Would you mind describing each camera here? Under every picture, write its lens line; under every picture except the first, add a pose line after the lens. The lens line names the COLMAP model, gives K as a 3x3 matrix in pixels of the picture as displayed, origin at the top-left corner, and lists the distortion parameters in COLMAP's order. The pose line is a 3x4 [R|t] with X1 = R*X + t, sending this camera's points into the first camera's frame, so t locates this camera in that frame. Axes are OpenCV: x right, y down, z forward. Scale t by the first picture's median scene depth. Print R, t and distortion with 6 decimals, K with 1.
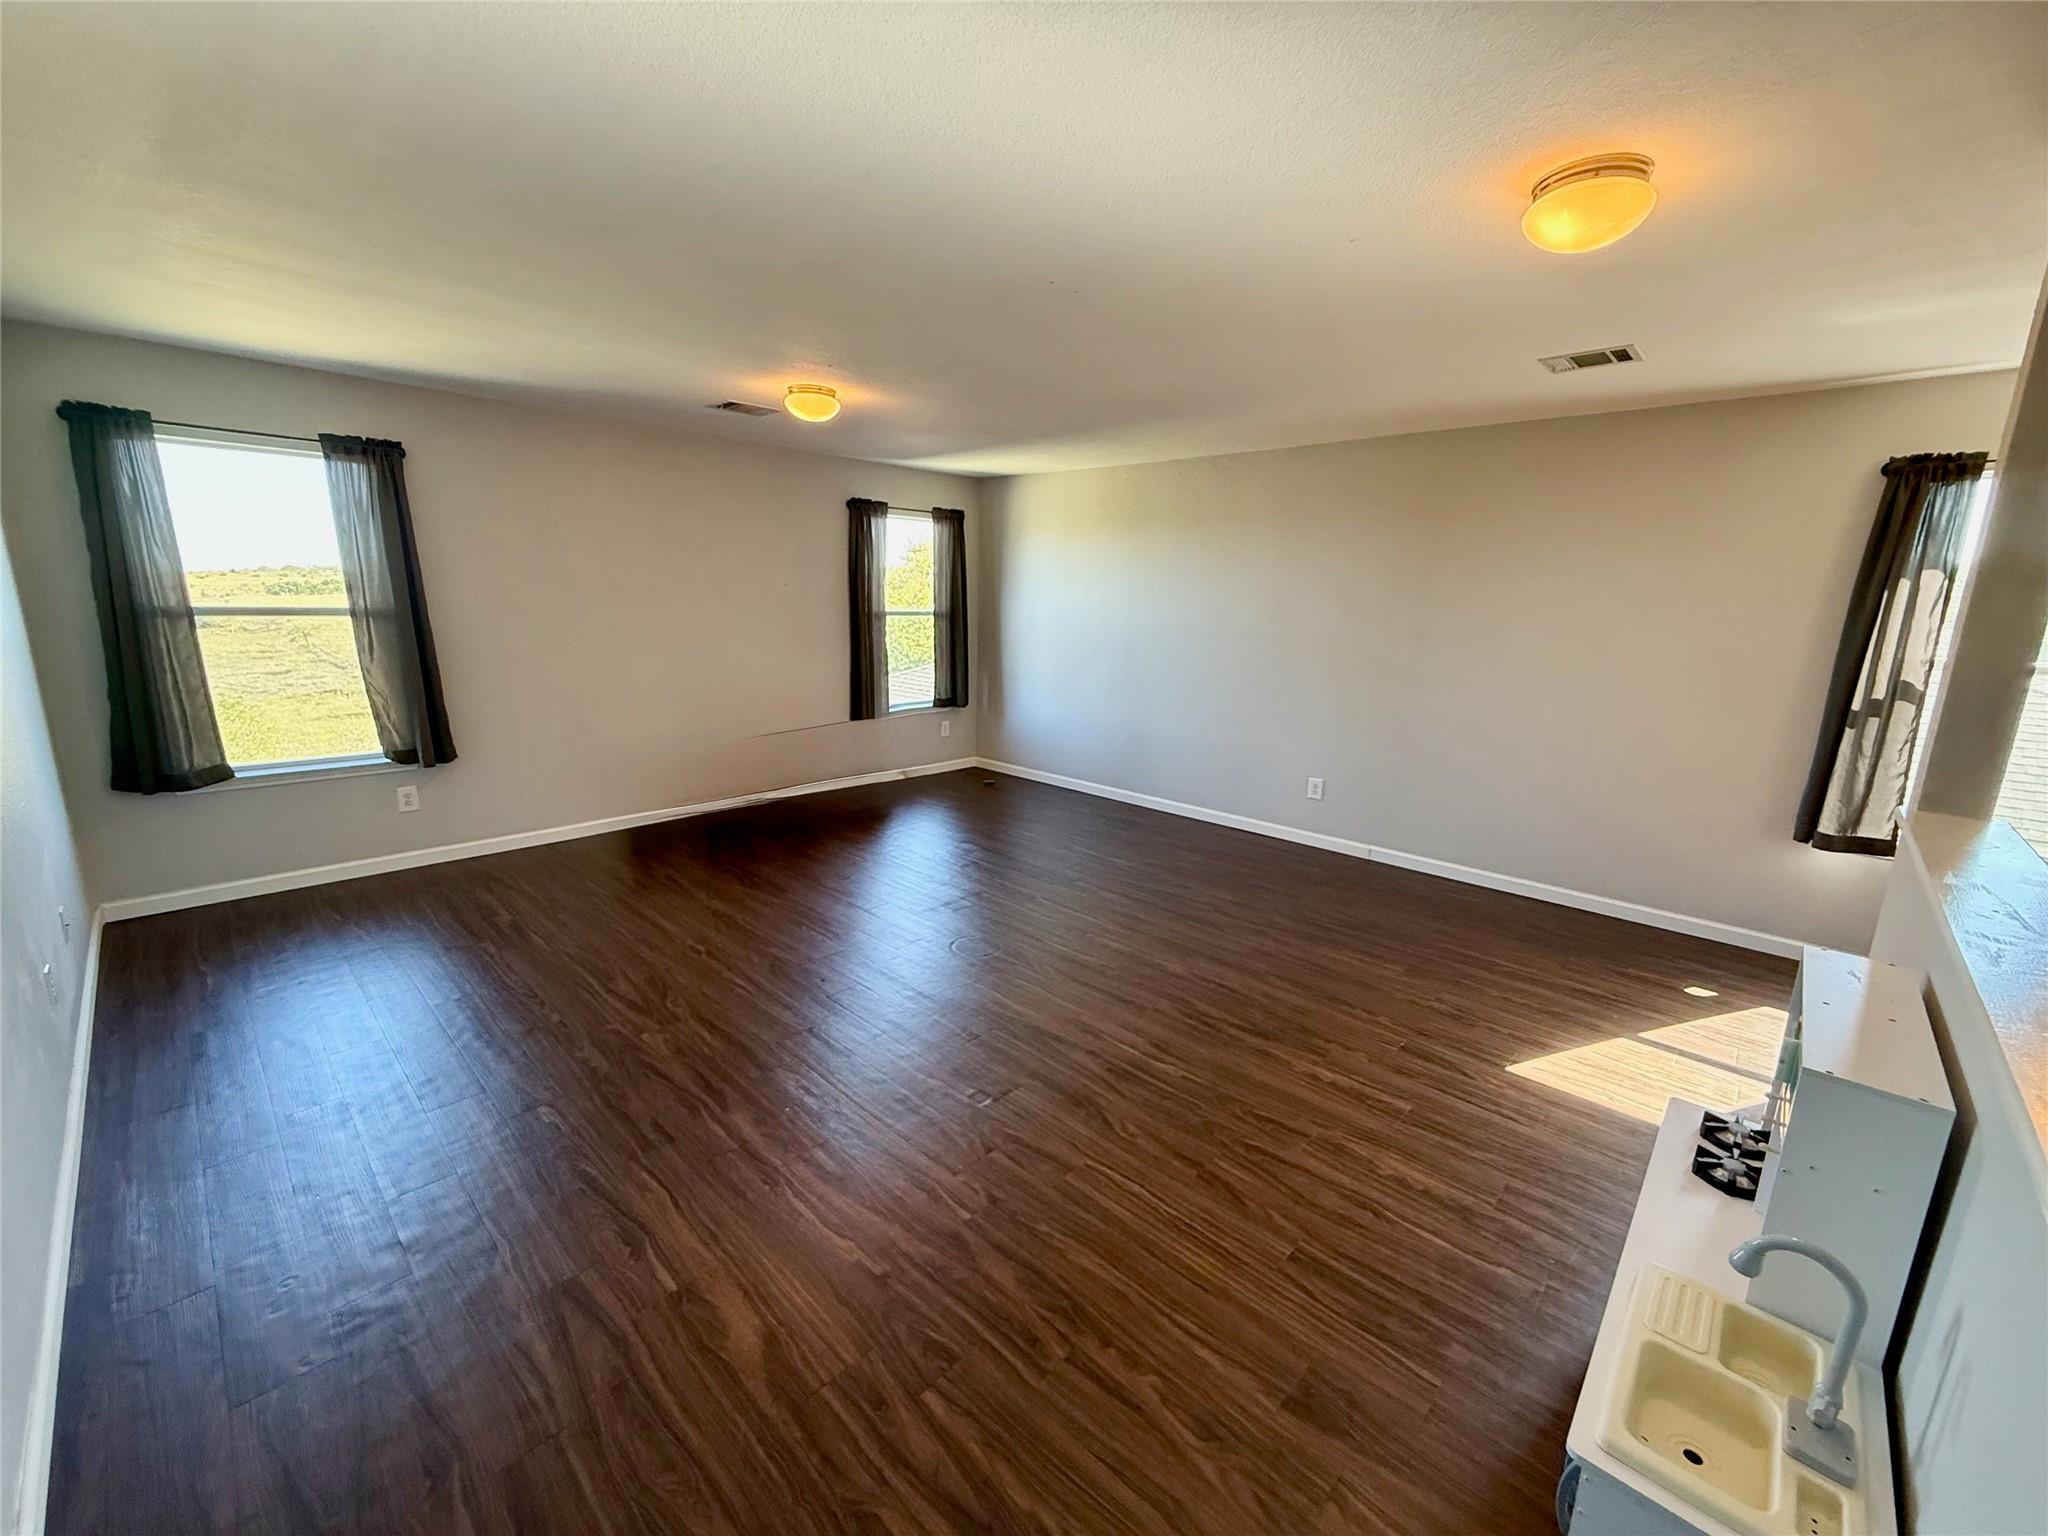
lens RADIAL K [[815.9, 0, 1024.0], [0, 815.9, 768.0], [0, 0, 1]] dist [0.000009, -0.000002]
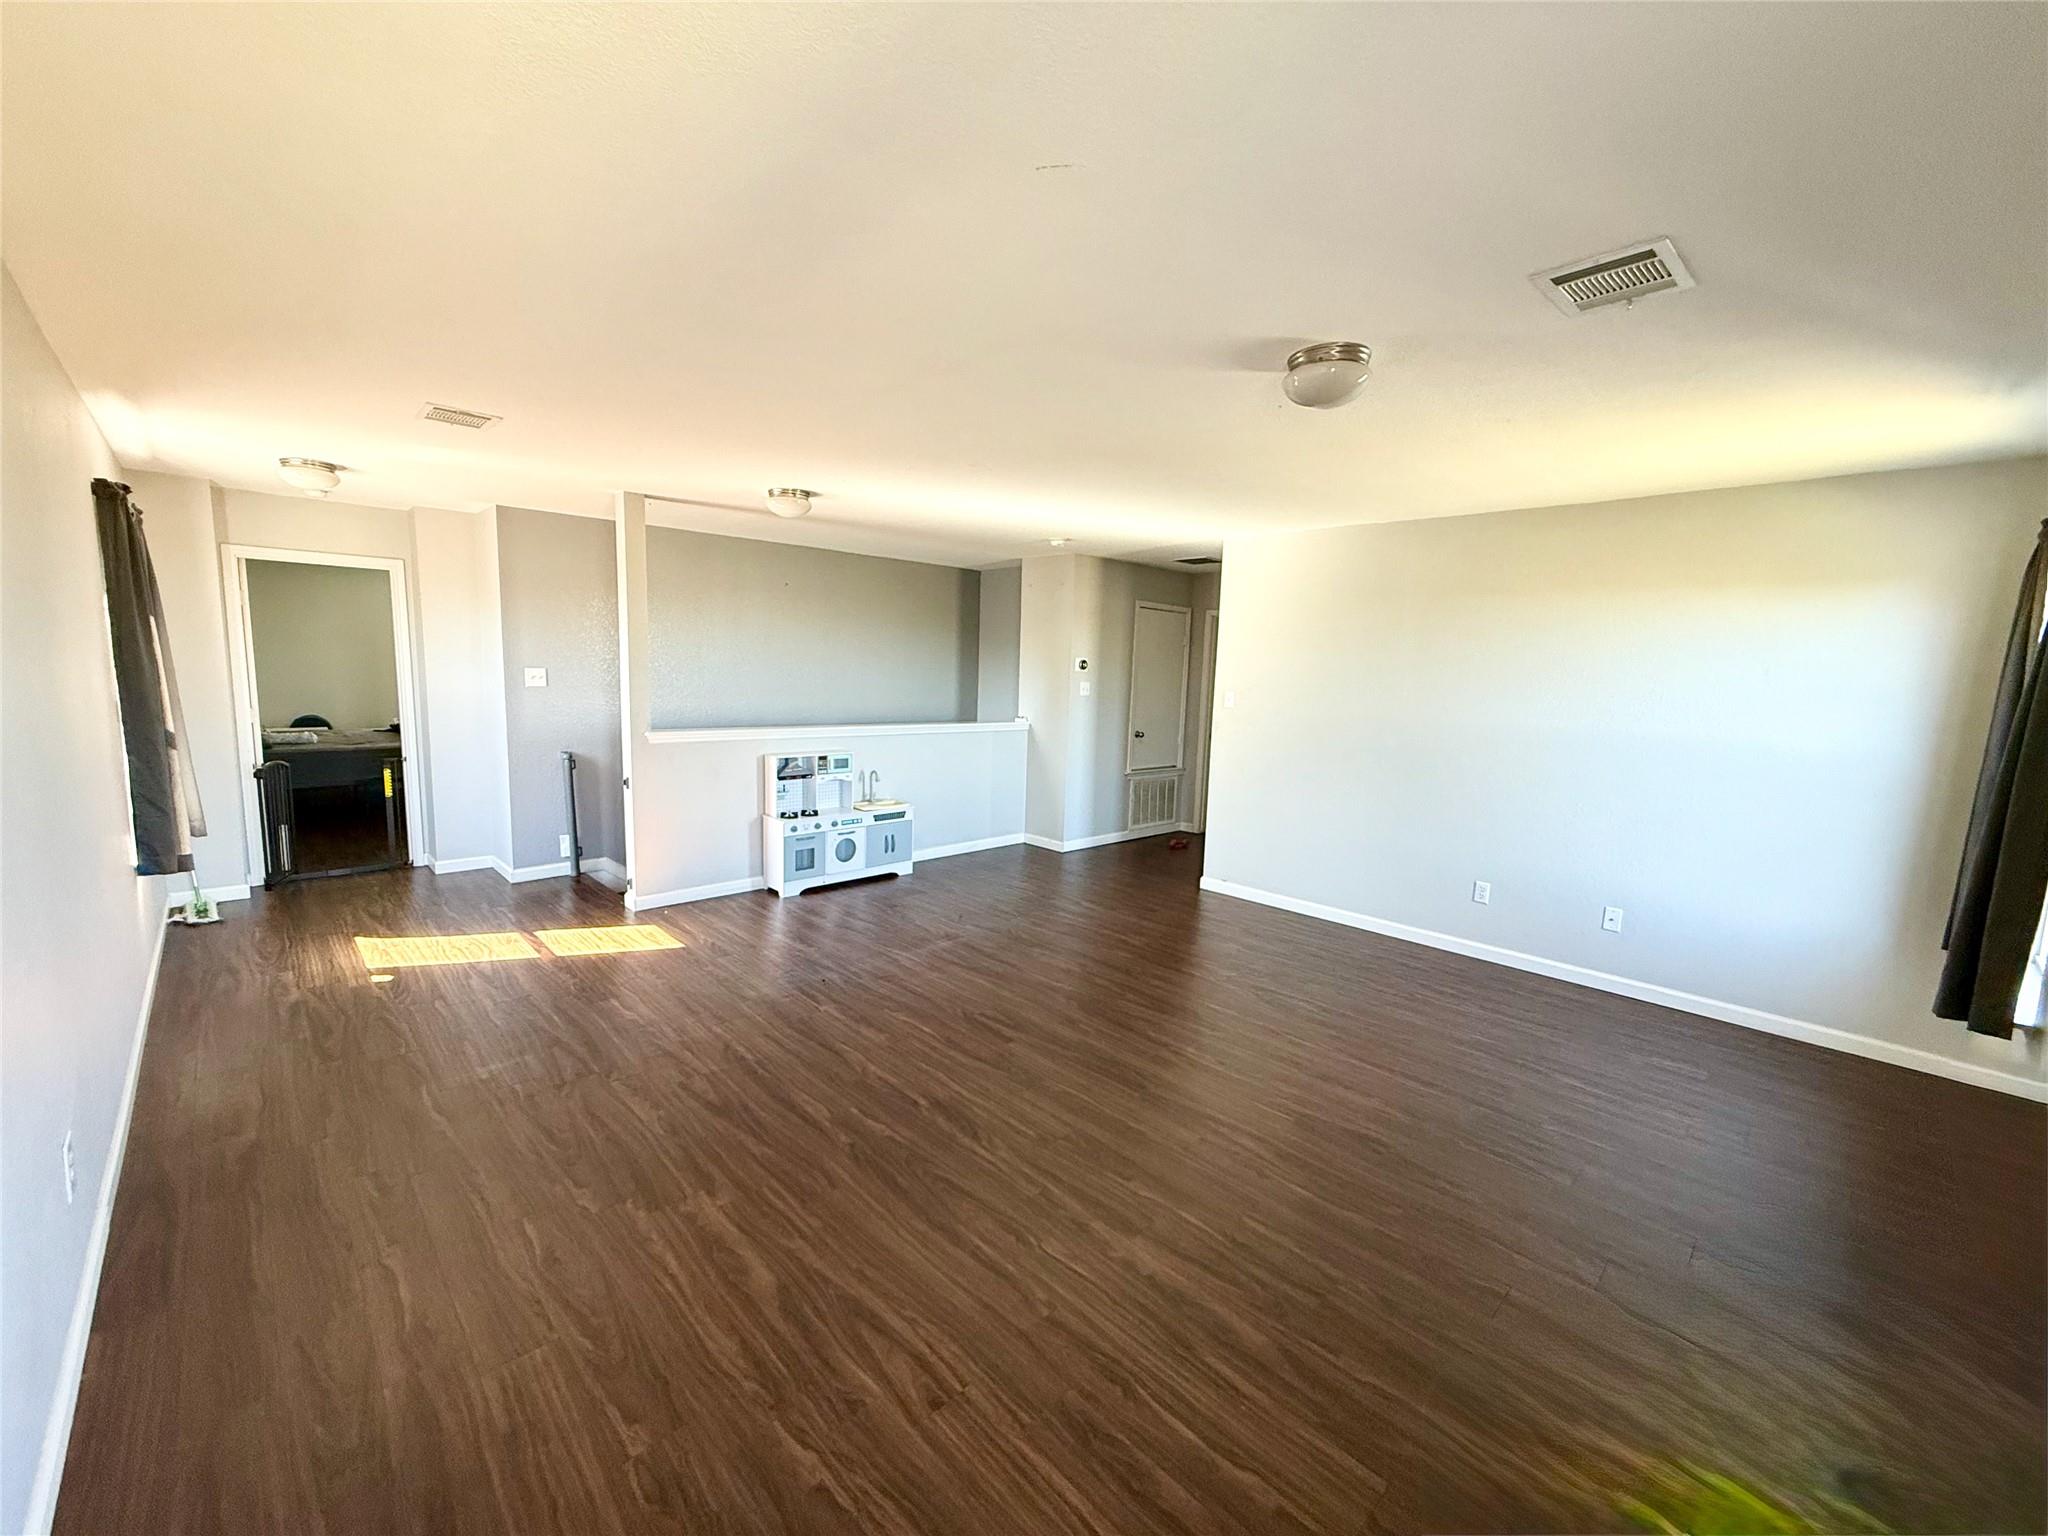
lens RADIAL K [[815.9, 0, 1024.0], [0, 815.9, 768.0], [0, 0, 1]] dist [0.000009, -0.000002]
pose [[-0.997295, -0.067380, 0.029355, -0.082823], [-0.054190, 0.943940, 0.325640, -0.447867], [-0.049651, 0.323169, -0.945038, 2.066276]]
